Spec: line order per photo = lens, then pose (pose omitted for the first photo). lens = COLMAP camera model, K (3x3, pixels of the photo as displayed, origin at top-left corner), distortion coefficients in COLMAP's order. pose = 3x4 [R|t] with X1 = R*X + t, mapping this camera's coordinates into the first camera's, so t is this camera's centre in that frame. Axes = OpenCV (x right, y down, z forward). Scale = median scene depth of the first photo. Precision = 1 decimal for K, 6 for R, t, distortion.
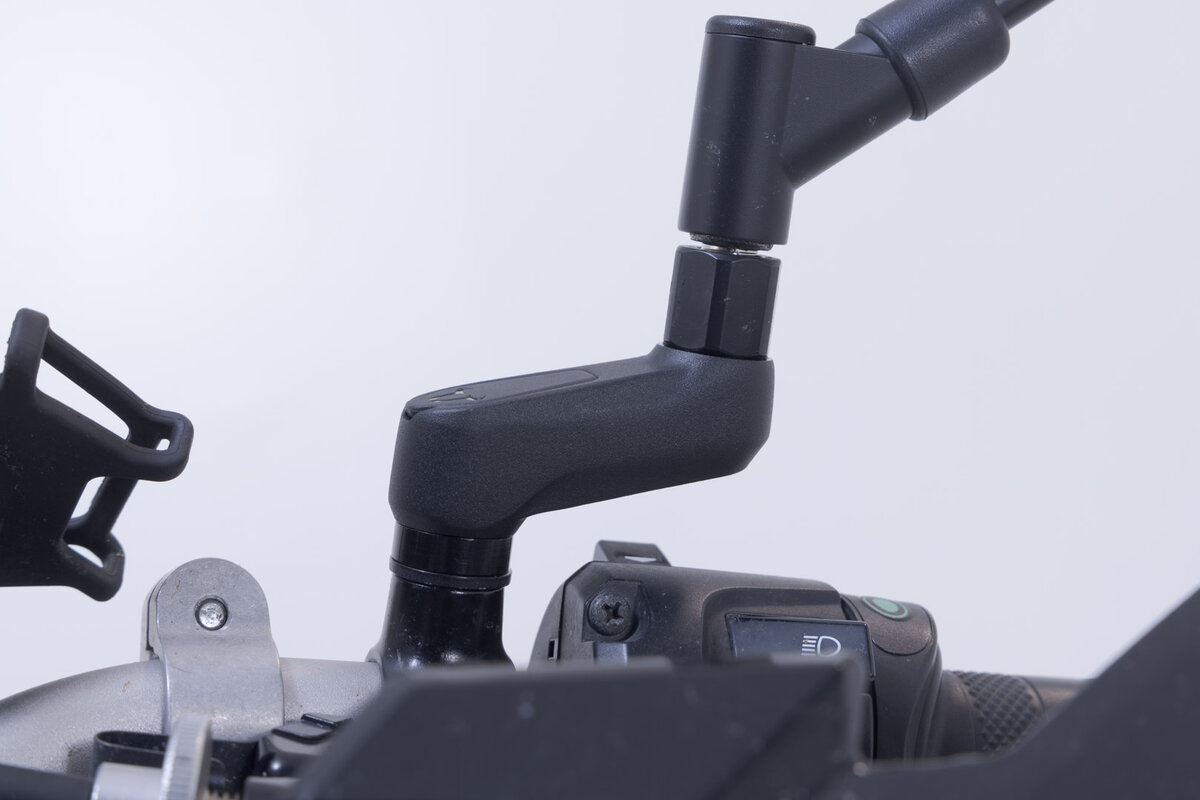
lens RADIAL K [[2419.9, 0, 592.7], [0, 2419.9, 393.1], [0, 0, 1]] dist [0.062386, 0.000000]
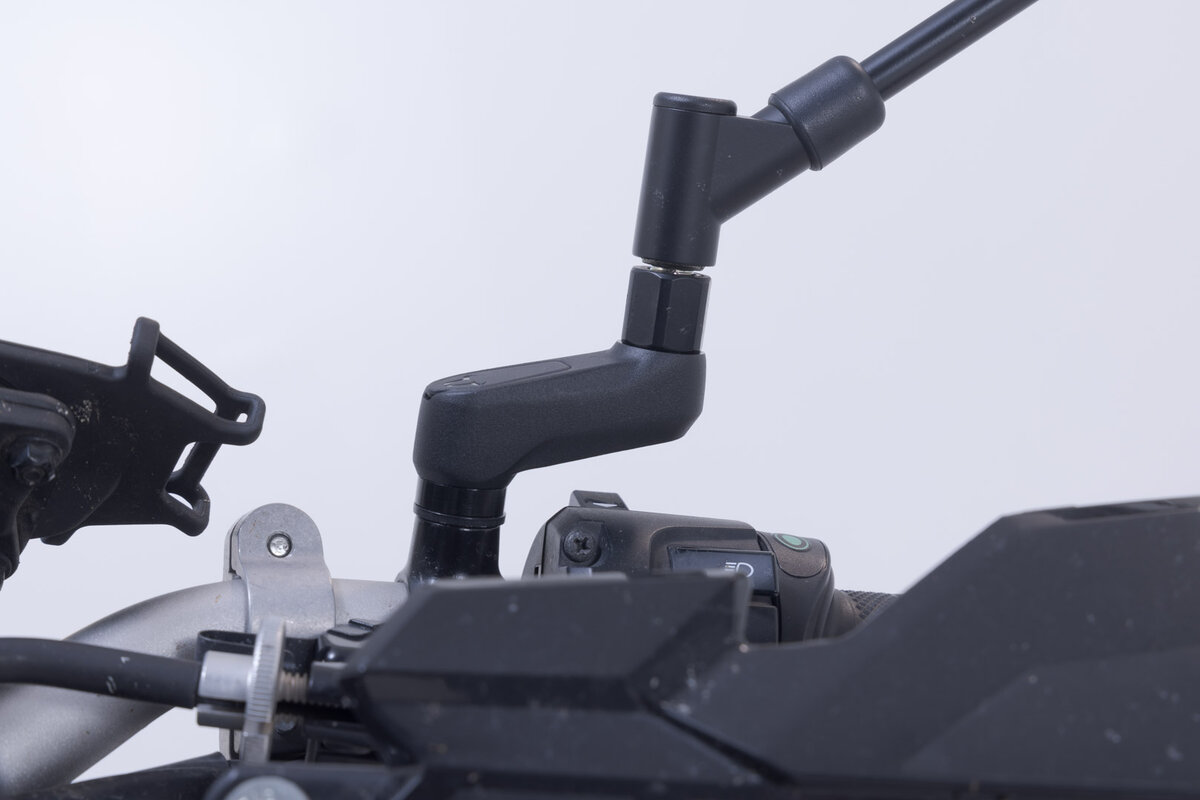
lens RADIAL K [[2419.9, 0, 602.6], [0, 2419.9, 401.4], [0, 0, 1]] dist [0.062386, 0.000000]
pose [[0.999998, 0.001206, 0.001829, 0.016986], [-0.001251, 0.999696, 0.024623, -0.020449], [-0.001799, -0.024626, 0.999695, -0.321876]]
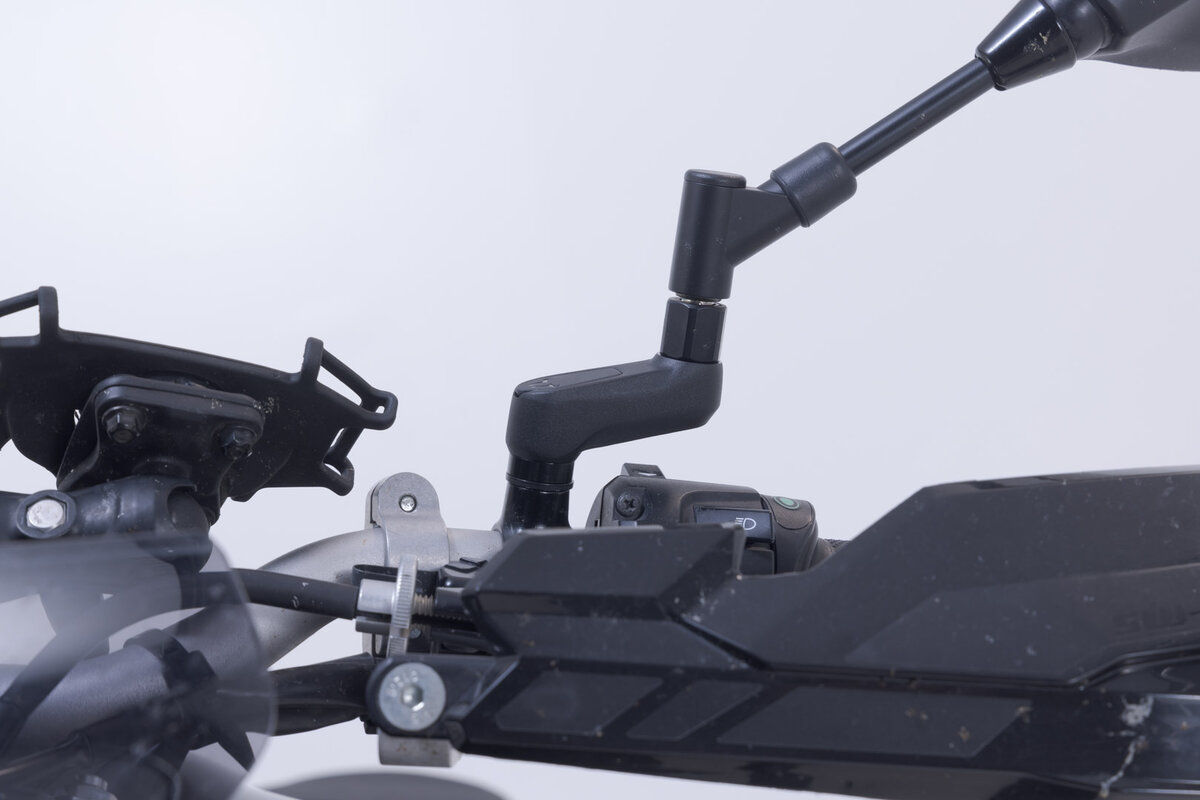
lens RADIAL K [[2419.9, 0, 602.4], [0, 2419.9, 403.7], [0, 0, 1]] dist [0.062386, 0.000000]
pose [[0.999725, 0.006230, -0.022603, 0.027945], [-0.005171, 0.998899, 0.046631, -0.067620], [0.022869, -0.046502, 0.998656, -0.791390]]
